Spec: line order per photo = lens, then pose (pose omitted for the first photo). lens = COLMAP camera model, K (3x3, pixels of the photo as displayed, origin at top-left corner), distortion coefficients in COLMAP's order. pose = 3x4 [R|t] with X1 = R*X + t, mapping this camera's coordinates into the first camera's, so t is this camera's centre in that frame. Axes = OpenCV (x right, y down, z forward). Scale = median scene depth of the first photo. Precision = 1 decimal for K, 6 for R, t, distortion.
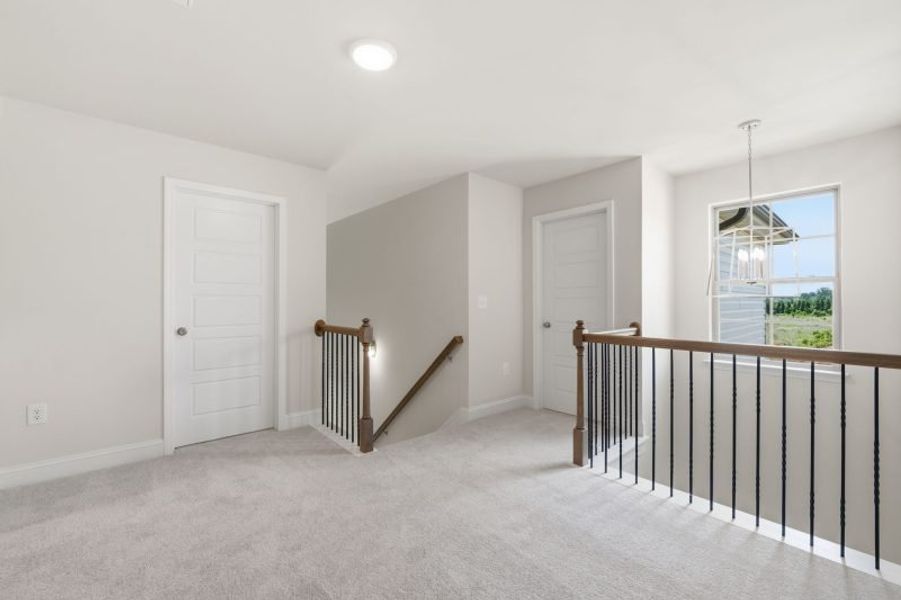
lens RADIAL K [[375.8, 0, 450.5], [0, 375.8, 300.0], [0, 0, 1]] dist [-0.001108, -0.000075]
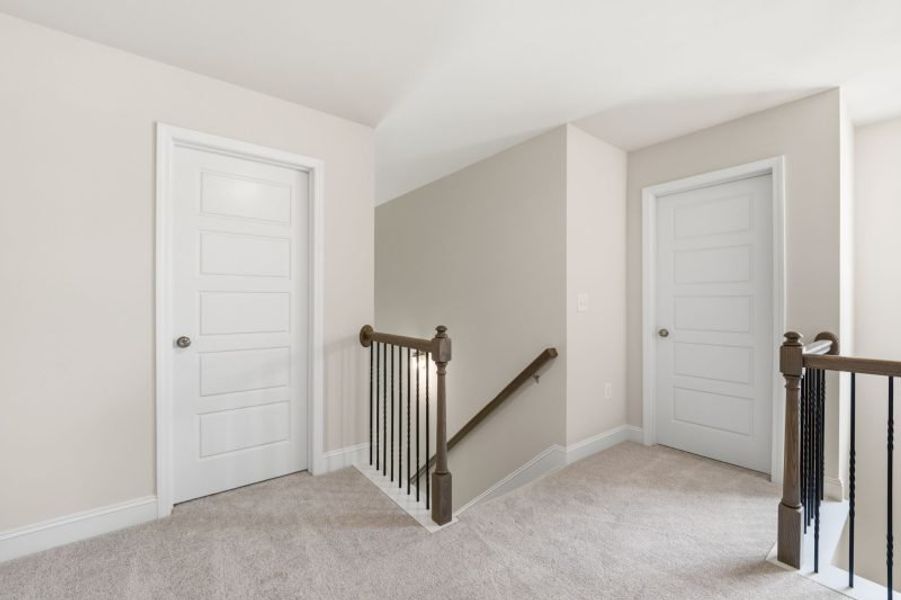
lens RADIAL K [[372.3, 0, 451.0], [0, 372.3, 301.8], [0, 0, 1]] dist [-0.007066, -0.000149]
pose [[0.998362, 0.002756, -0.057139, -0.150272], [-0.002456, 0.999983, 0.005312, 0.002039], [0.057153, -0.005163, 0.998352, 0.294025]]
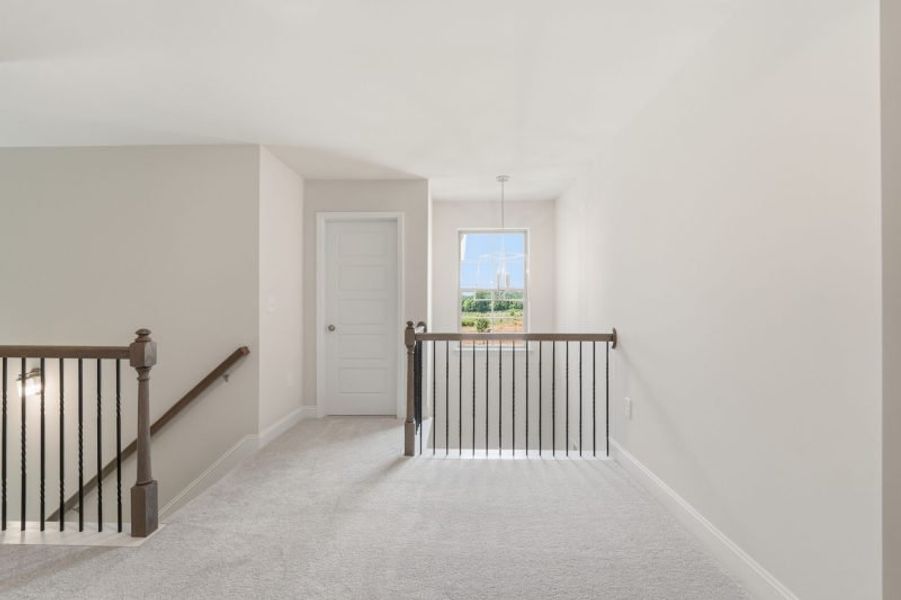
lens RADIAL K [[381.0, 0, 450.5], [0, 381.0, 300.0], [0, 0, 1]] dist [-0.001253, -0.000295]
pose [[0.674544, 0.007368, 0.738198, -0.314688], [-0.003854, 0.999972, -0.006460, 0.000766], [-0.738225, 0.001512, 0.674553, 0.146508]]
